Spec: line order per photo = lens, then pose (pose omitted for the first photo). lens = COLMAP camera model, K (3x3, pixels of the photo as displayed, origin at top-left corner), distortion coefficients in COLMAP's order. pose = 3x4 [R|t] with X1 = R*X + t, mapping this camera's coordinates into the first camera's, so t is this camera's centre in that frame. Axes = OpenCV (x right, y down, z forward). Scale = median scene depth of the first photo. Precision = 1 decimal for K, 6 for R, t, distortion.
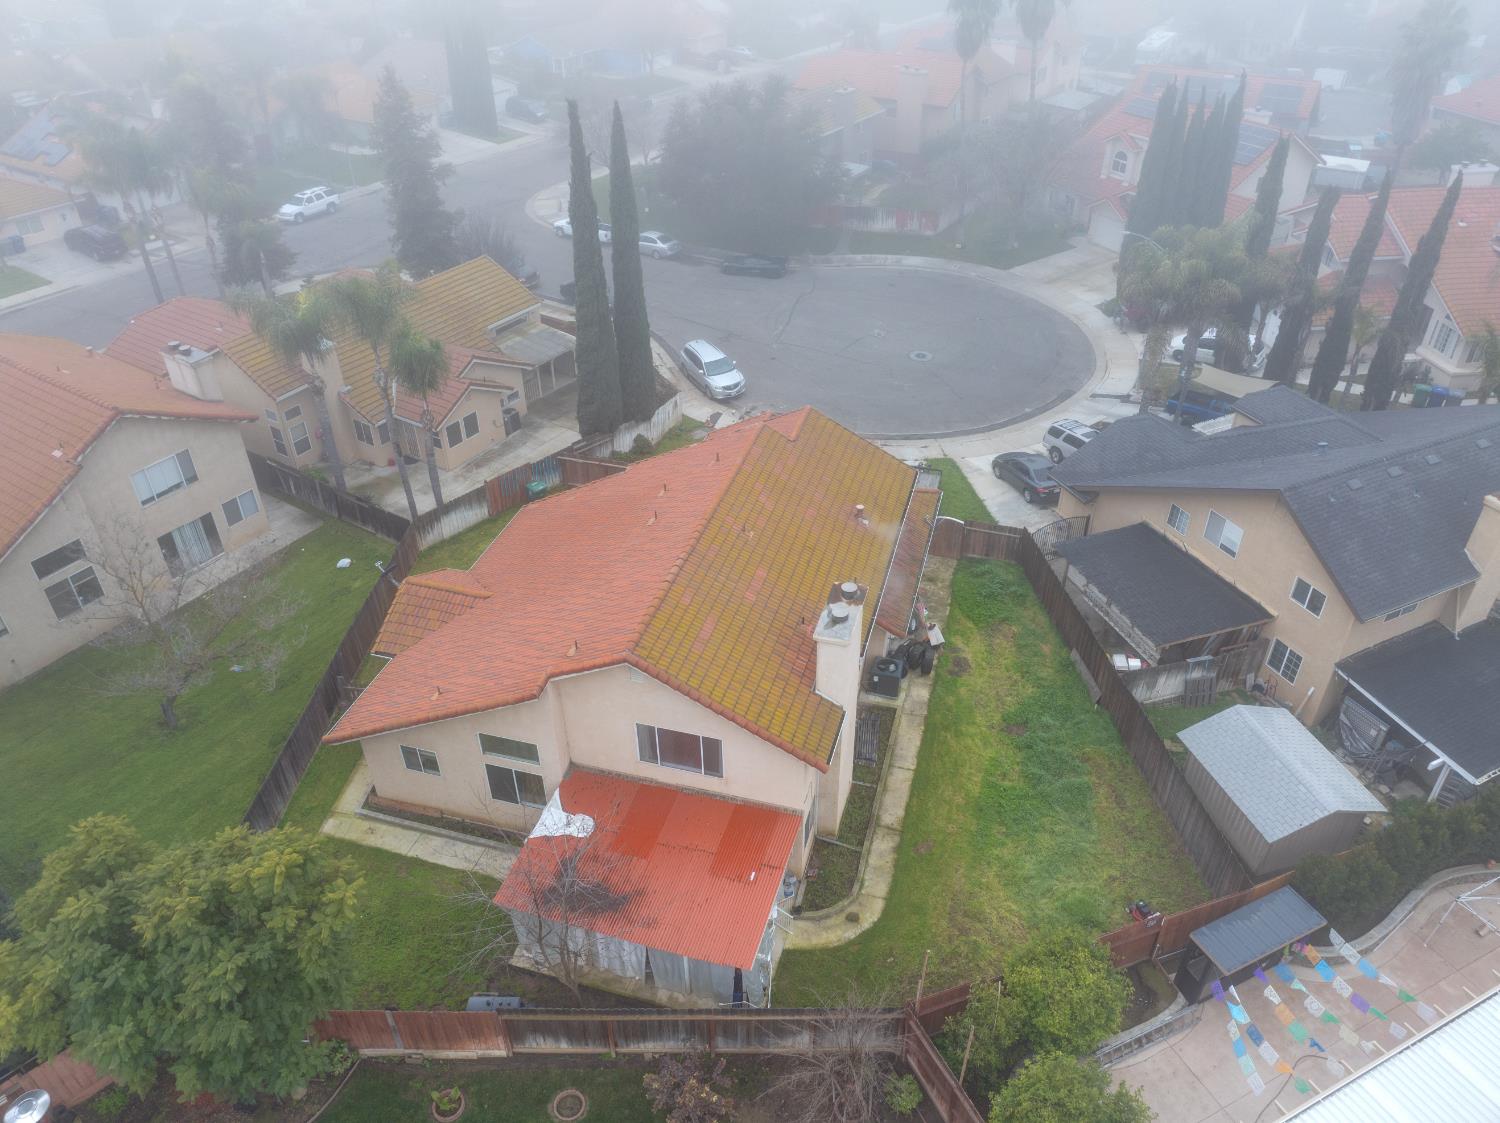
lens RADIAL K [[1038.5, 0, 750.0], [0, 1038.5, 561.5], [0, 0, 1]] dist [-0.034783, 0.004515]
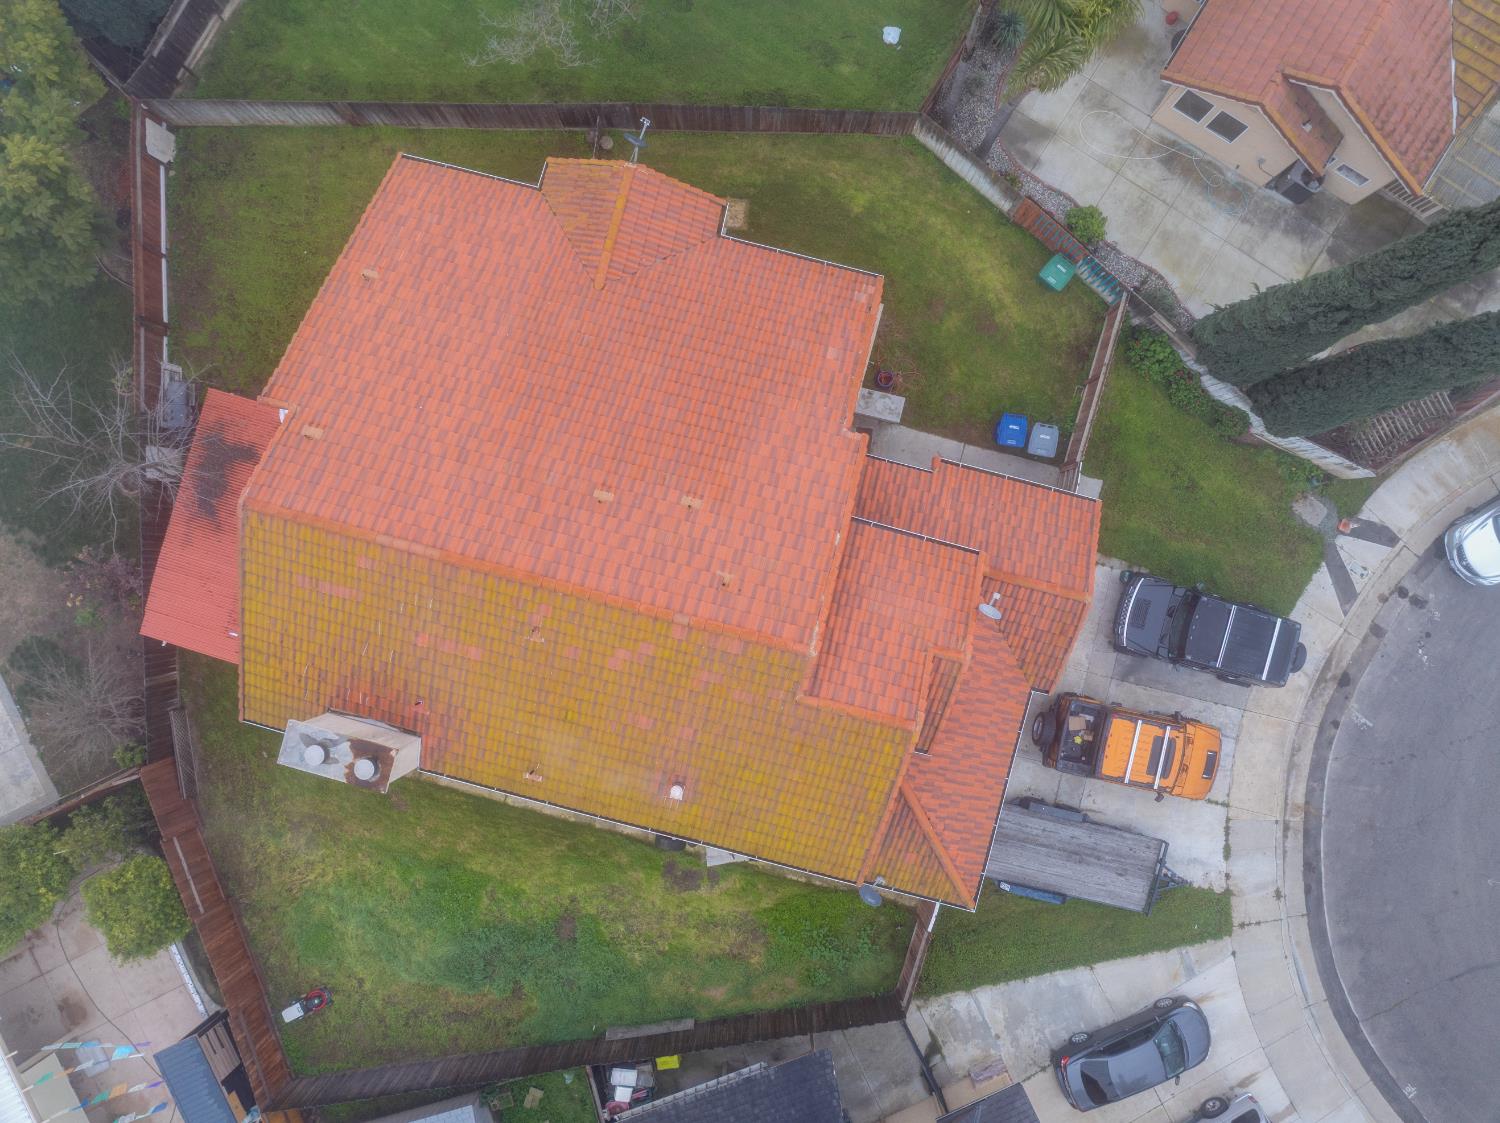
lens RADIAL K [[1038.5, 0, 750.0], [0, 1038.5, 561.5], [0, 0, 1]] dist [-0.034783, 0.004515]
pose [[0.027350, 0.999625, -0.001641, -0.030663], [-0.571187, 0.016976, 0.820645, -0.447793], [0.820364, -0.021507, 0.571437, 0.446880]]
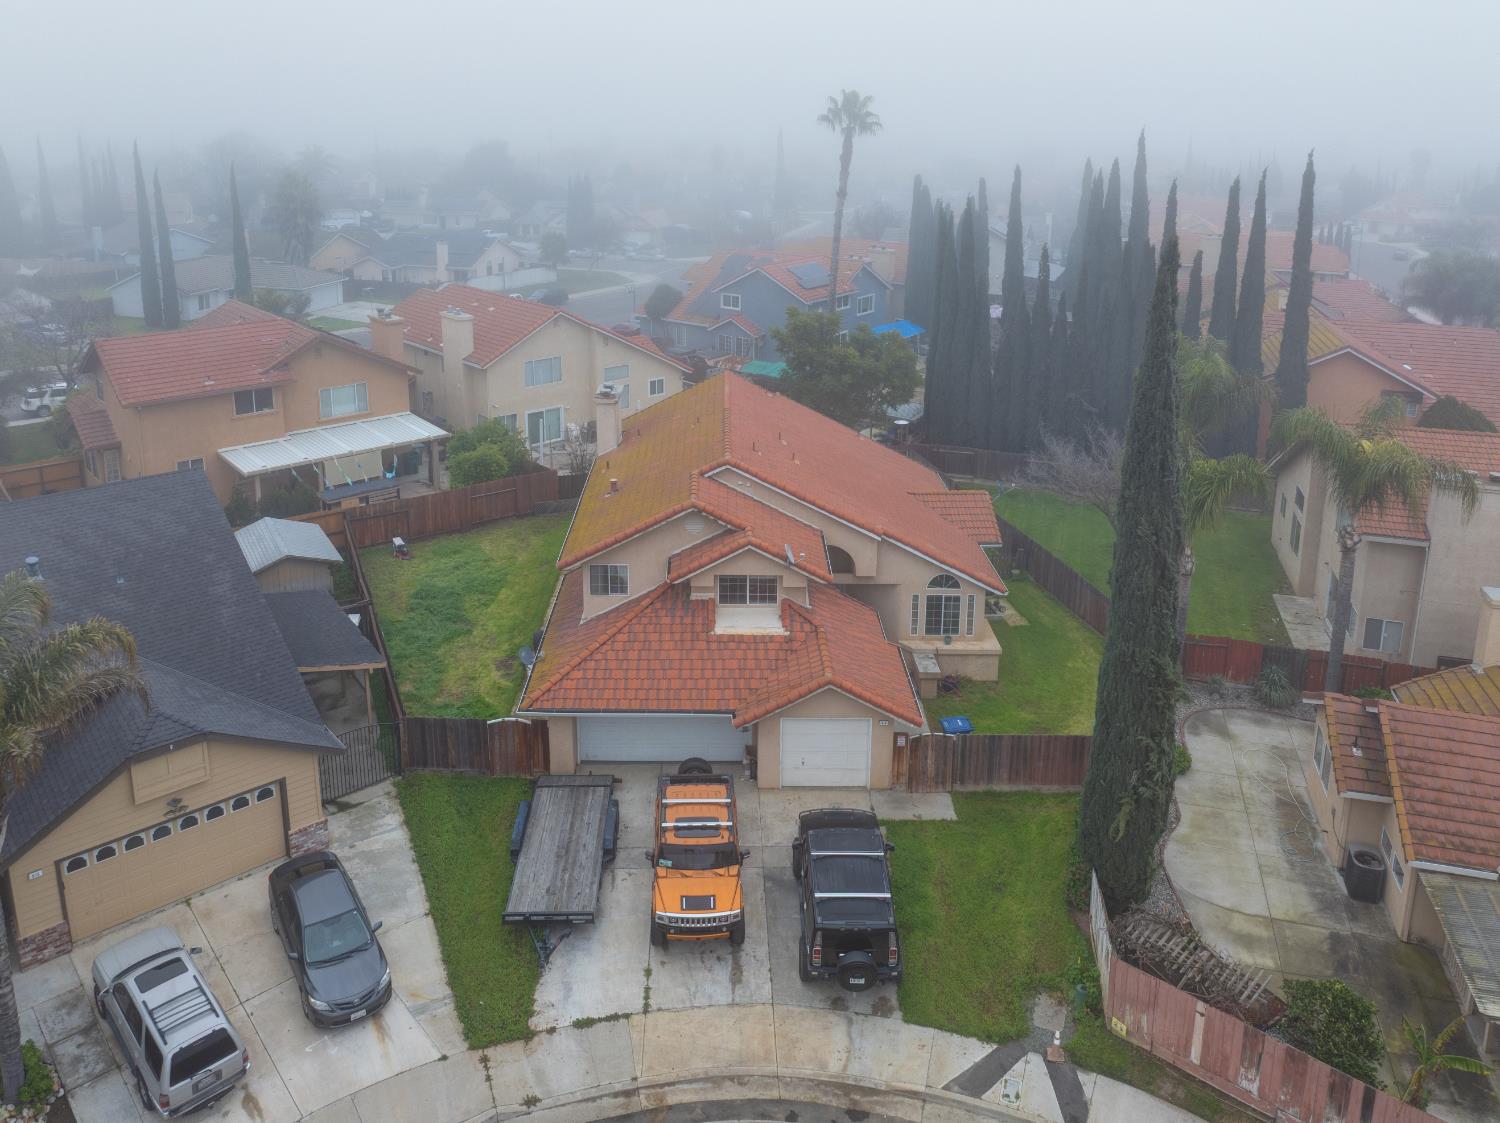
lens RADIAL K [[1038.5, 0, 750.0], [0, 1038.5, 561.5], [0, 0, 1]] dist [-0.034783, 0.004515]
pose [[-0.954061, 0.113846, -0.277141, 0.184751], [-0.177373, 0.530871, 0.828683, -0.609116], [0.241468, 0.839771, -0.486290, 1.101531]]
